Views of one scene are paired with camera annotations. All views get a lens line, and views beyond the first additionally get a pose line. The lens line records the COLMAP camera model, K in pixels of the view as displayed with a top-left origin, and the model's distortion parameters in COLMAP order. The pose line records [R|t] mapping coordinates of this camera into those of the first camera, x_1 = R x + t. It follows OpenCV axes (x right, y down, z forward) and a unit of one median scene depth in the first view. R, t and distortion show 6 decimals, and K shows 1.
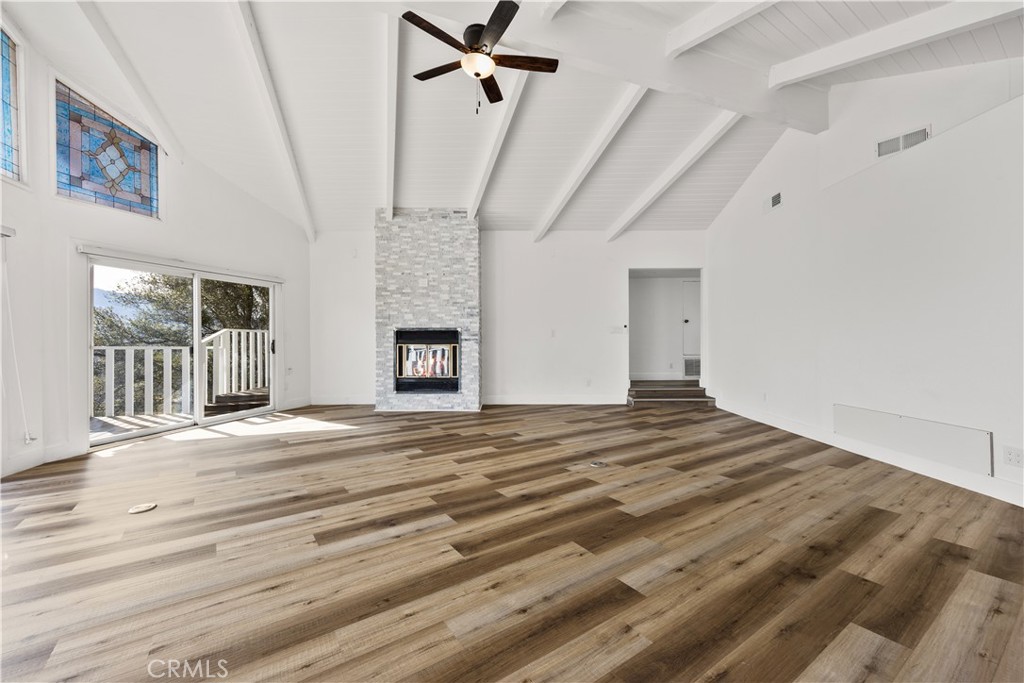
lens RADIAL K [[409.9, 0, 479.9], [0, 409.9, 345.7], [0, 0, 1]] dist [-0.001077, 0.000338]
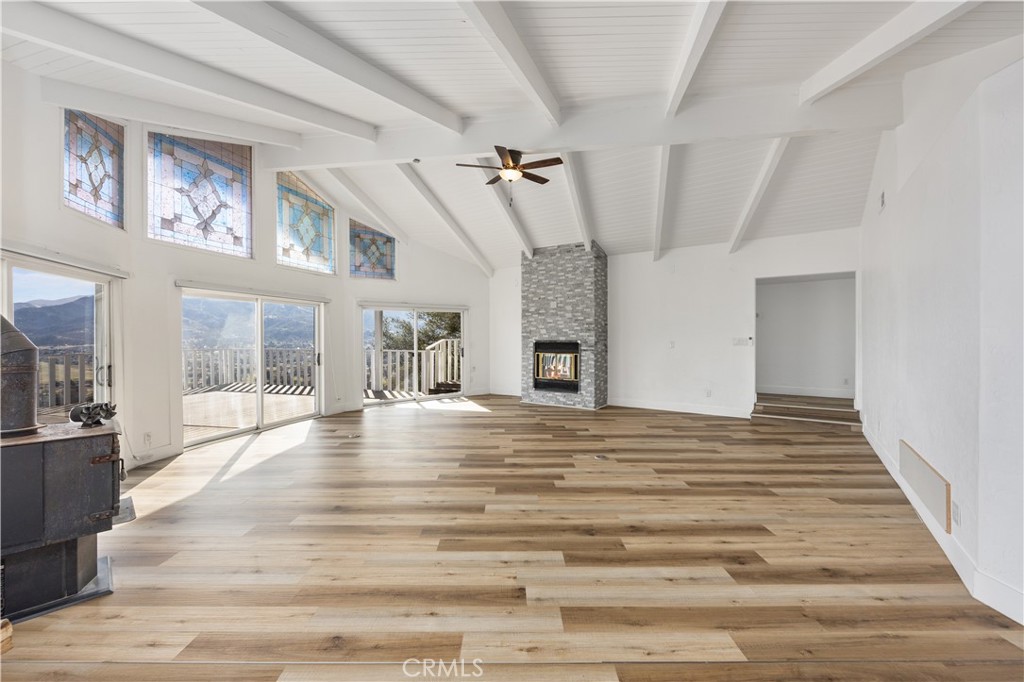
lens RADIAL K [[409.9, 0, 509.3], [0, 409.9, 340.2], [0, 0, 1]] dist [-0.001077, 0.000338]
pose [[0.827449, 0.006488, -0.561503, 0.481157], [-0.003773, 0.999975, 0.005996, -0.052205], [0.561528, -0.002843, 0.827453, -0.138388]]
